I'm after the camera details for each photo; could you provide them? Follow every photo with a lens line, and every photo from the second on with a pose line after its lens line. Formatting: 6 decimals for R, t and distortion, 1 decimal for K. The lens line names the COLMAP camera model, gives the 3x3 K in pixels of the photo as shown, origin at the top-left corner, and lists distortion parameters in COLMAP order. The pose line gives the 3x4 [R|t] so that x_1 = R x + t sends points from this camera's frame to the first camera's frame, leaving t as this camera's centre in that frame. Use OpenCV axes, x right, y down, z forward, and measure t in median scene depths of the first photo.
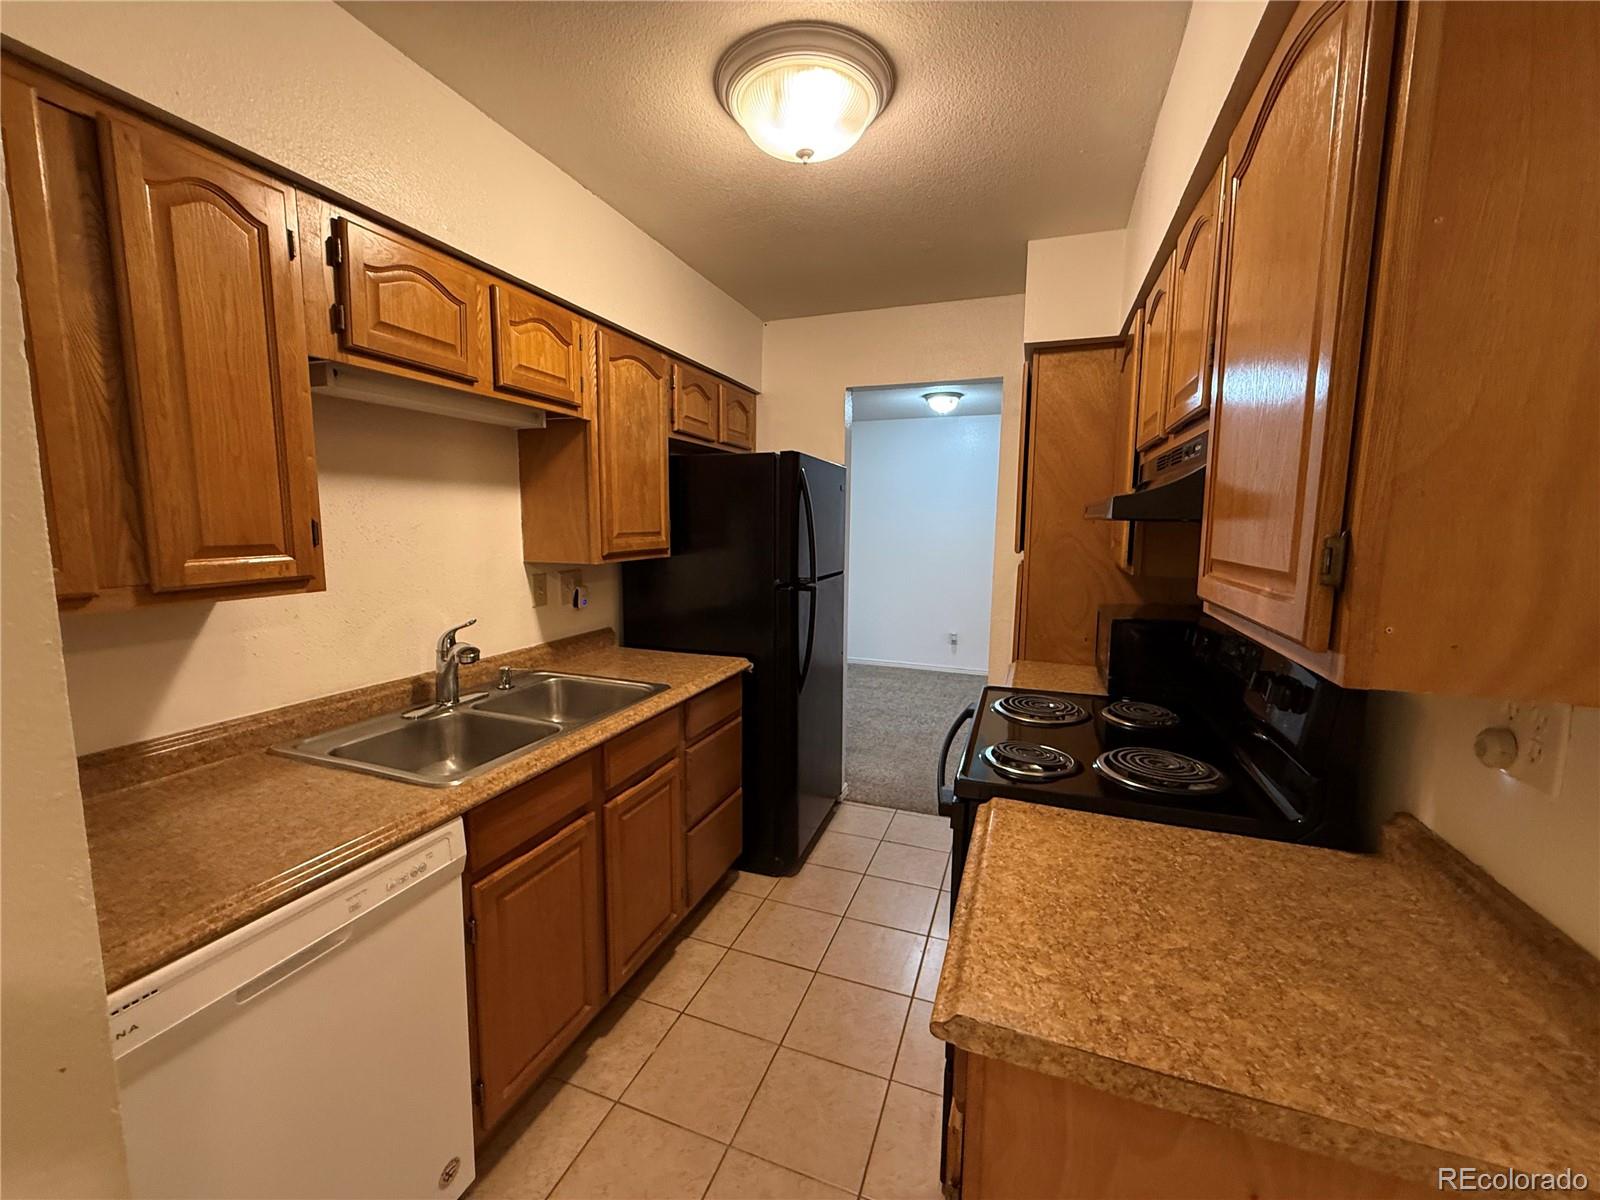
lens RADIAL K [[636.5, 0, 797.4], [0, 636.5, 596.2], [0, 0, 1]] dist [-0.001527, -0.000169]
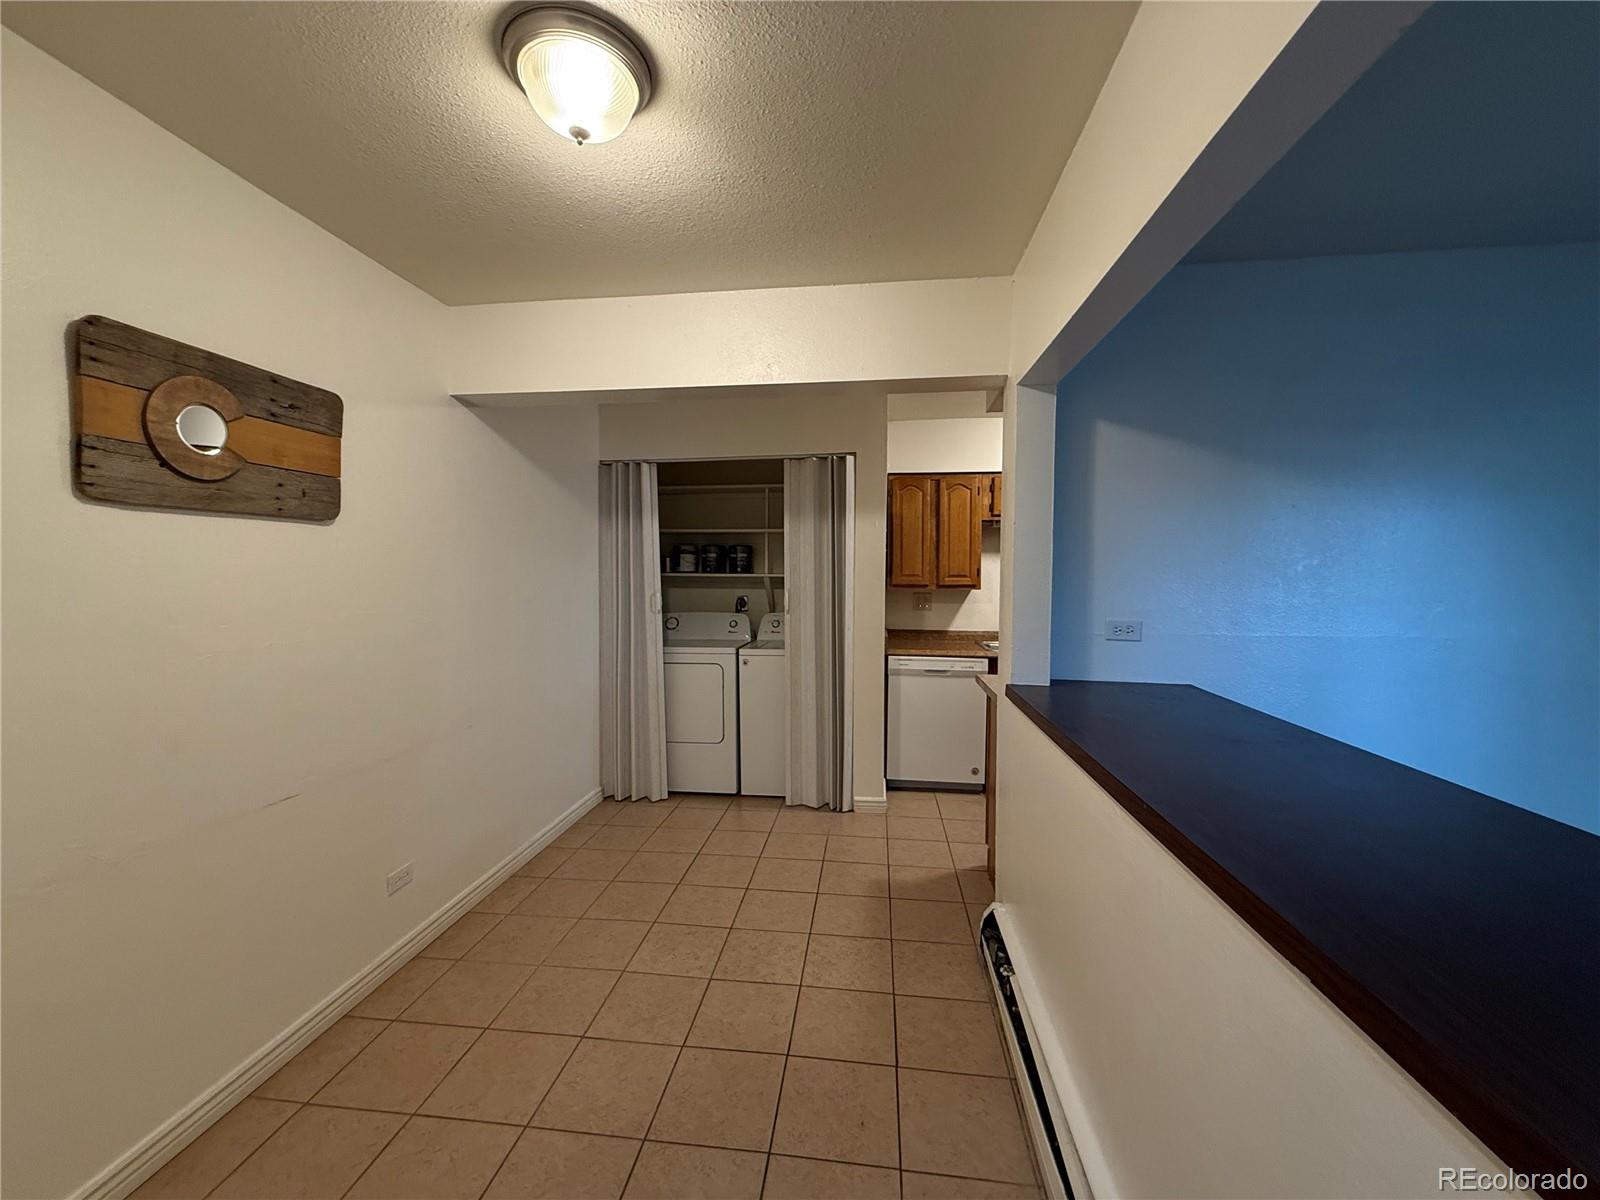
lens RADIAL K [[636.5, 0, 797.4], [0, 636.5, 596.2], [0, 0, 1]] dist [-0.001527, -0.000169]
pose [[0.235269, 0.022301, -0.971675, 2.882156], [-0.116975, 0.993119, -0.005530, 0.198836], [0.964866, 0.114963, 0.236258, -0.879911]]
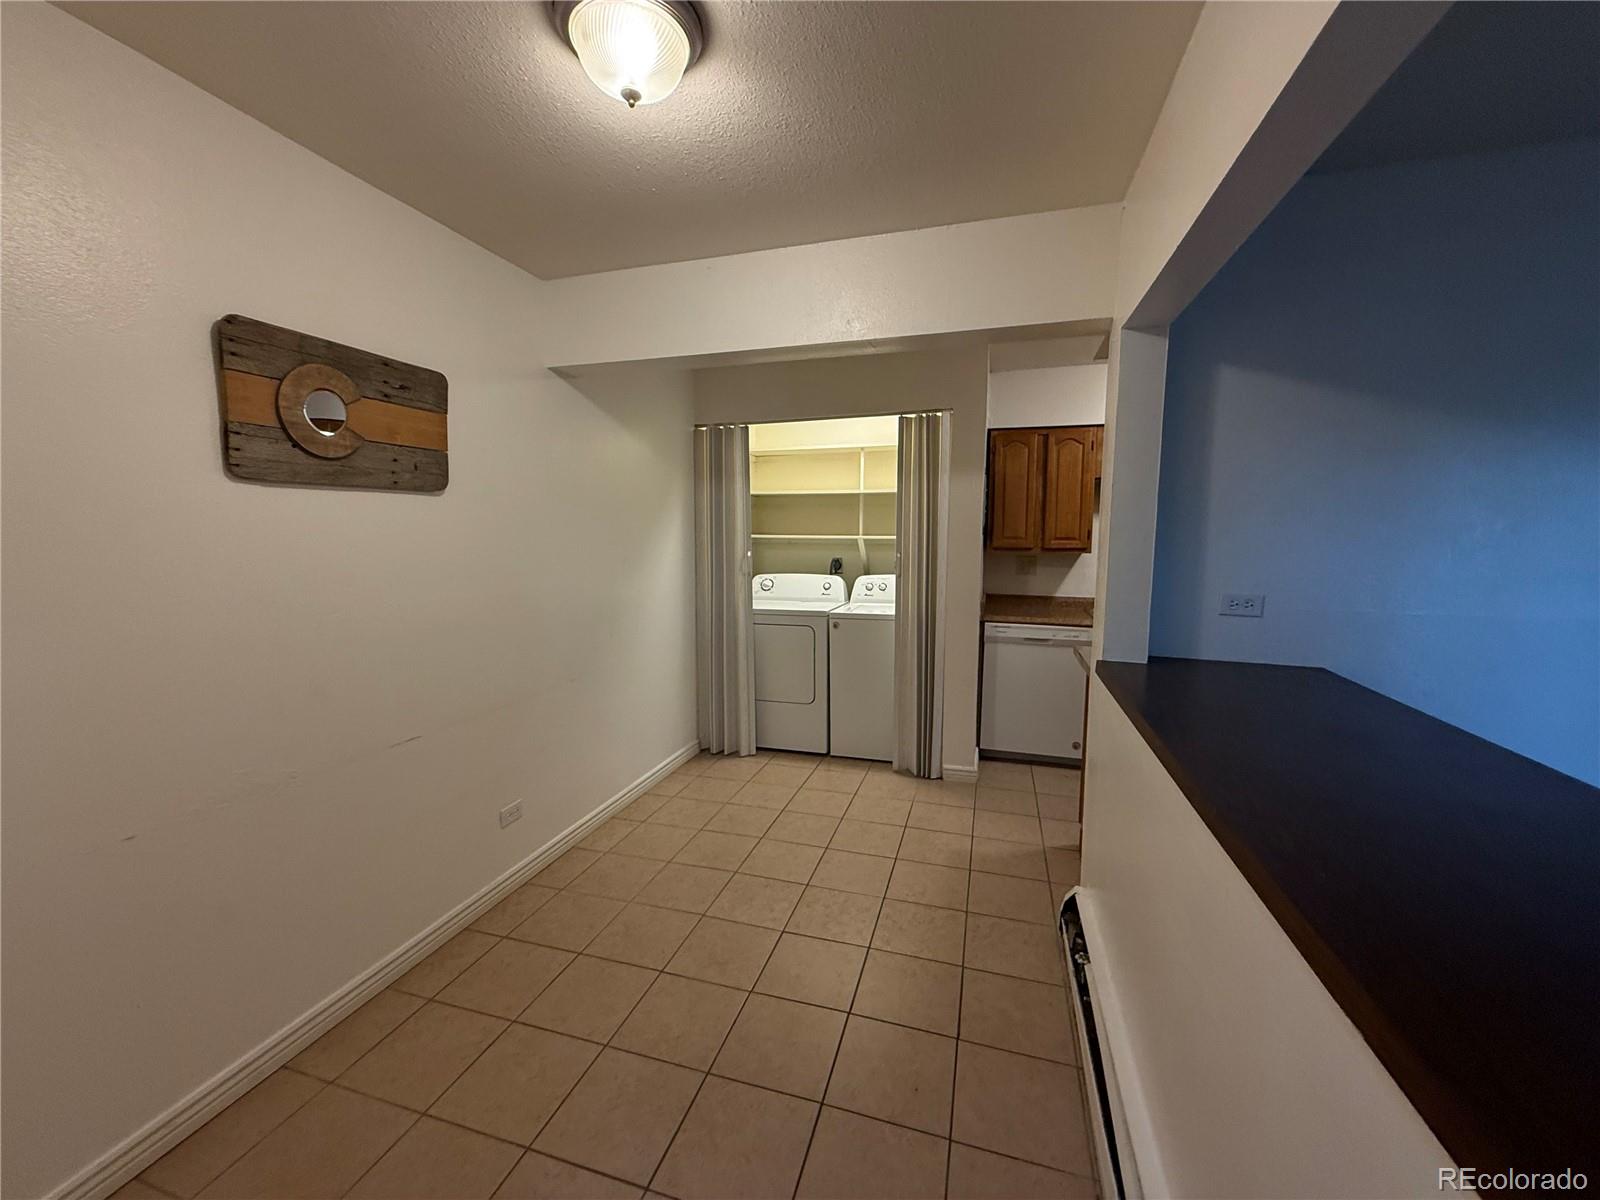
lens RADIAL K [[636.5, 0, 797.4], [0, 636.5, 596.2], [0, 0, 1]] dist [-0.001527, -0.000169]
pose [[0.060597, 0.088653, -0.994218, 2.872639], [-0.122294, 0.989203, 0.080752, 0.155046], [0.990642, 0.116693, 0.070785, -0.750831]]
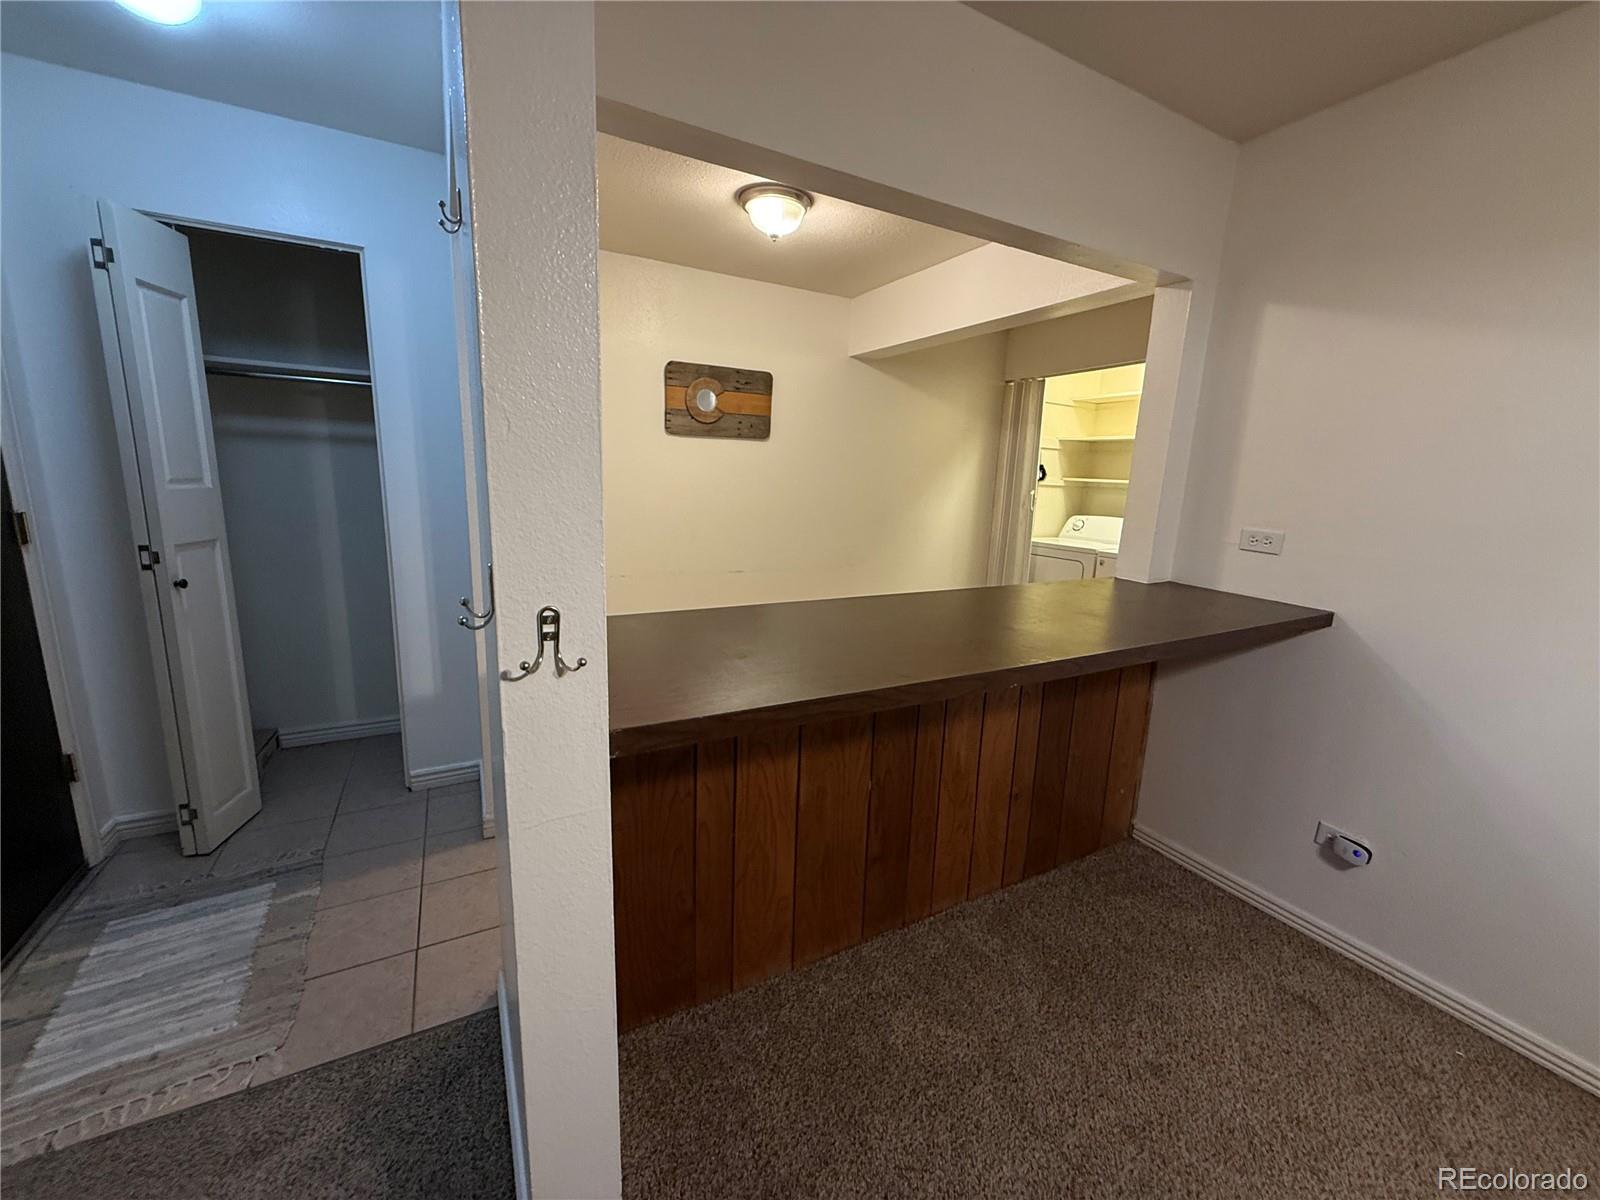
lens RADIAL K [[636.5, 0, 797.4], [0, 636.5, 596.2], [0, 0, 1]] dist [-0.001527, -0.000169]
pose [[-0.655923, 0.107481, -0.747136, 3.508277], [-0.136328, 0.956665, 0.257308, 0.019672], [0.742414, 0.270630, -0.612846, 0.935395]]
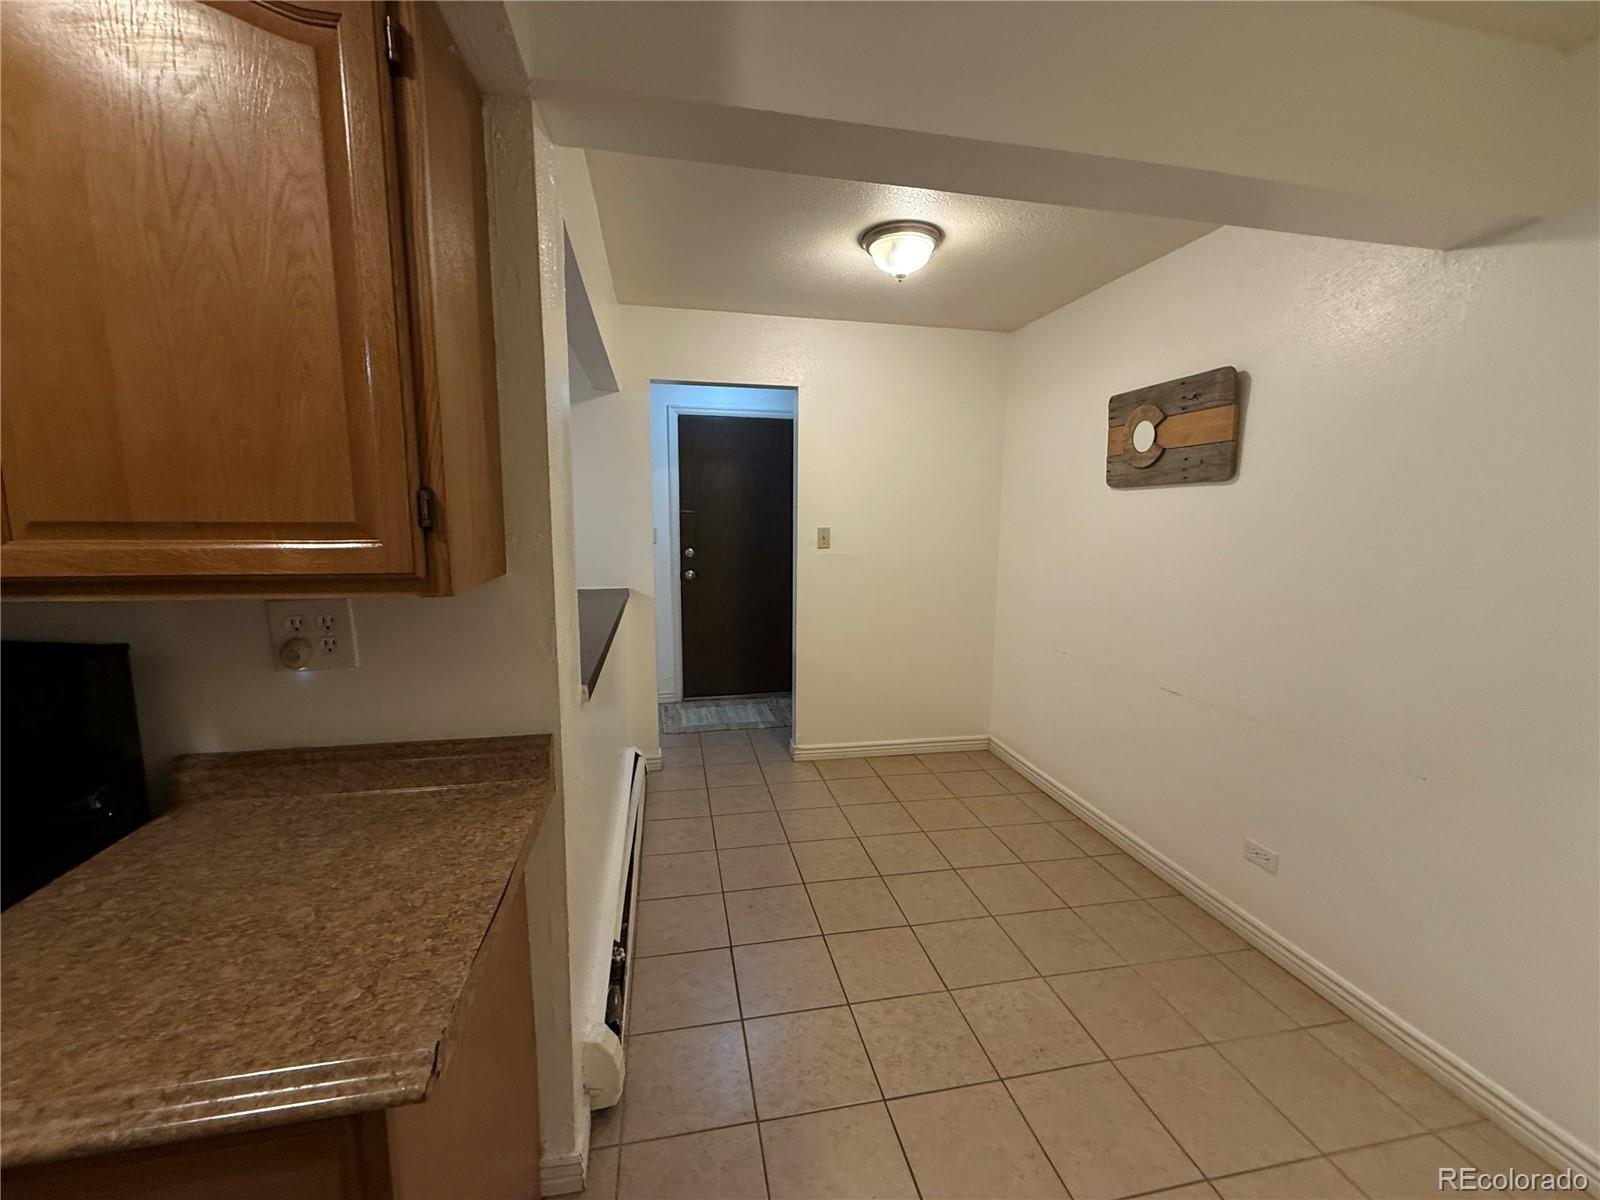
lens RADIAL K [[636.5, 0, 797.4], [0, 636.5, 596.2], [0, 0, 1]] dist [-0.001527, -0.000169]
pose [[-0.531716, -0.131672, 0.836625, -0.452012], [0.081130, 0.975379, 0.205071, -0.054557], [-0.843028, 0.176914, -0.507942, 0.628785]]
